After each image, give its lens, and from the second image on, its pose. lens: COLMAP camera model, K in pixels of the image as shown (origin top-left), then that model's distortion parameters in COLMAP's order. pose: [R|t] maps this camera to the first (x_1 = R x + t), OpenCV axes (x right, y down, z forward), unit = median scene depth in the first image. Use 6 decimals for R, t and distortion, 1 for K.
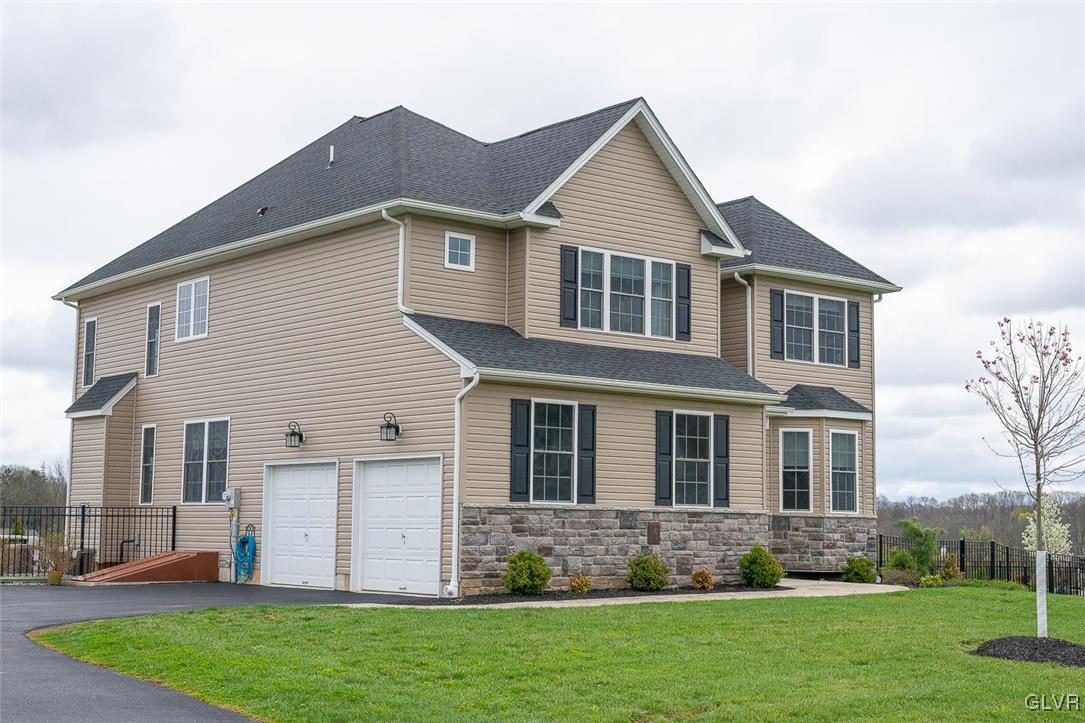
lens RADIAL K [[1559.4, 0, 542.5], [0, 1559.4, 361.5], [0, 0, 1]] dist [0.005305, -0.006531]
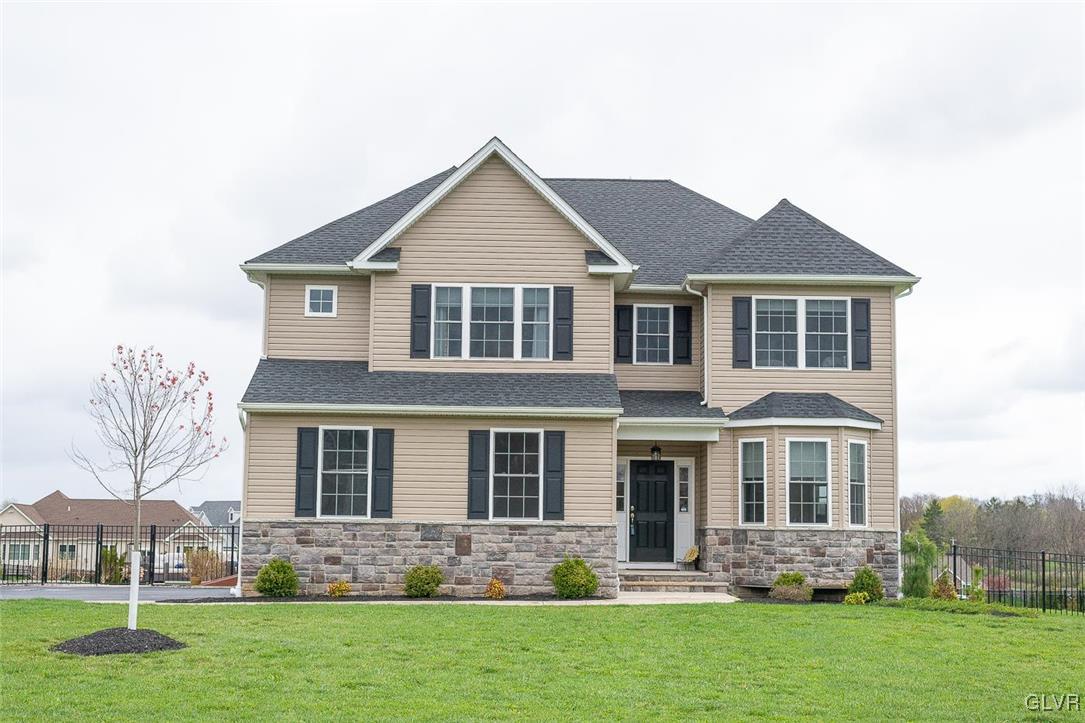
lens RADIAL K [[1559.4, 0, 542.5], [0, 1559.4, 361.5], [0, 0, 1]] dist [0.005305, -0.006531]
pose [[0.789508, -0.073617, -0.609309, 0.750957], [0.062735, 0.997260, -0.039202, 0.028738], [0.610525, -0.007275, 0.791964, 0.178658]]
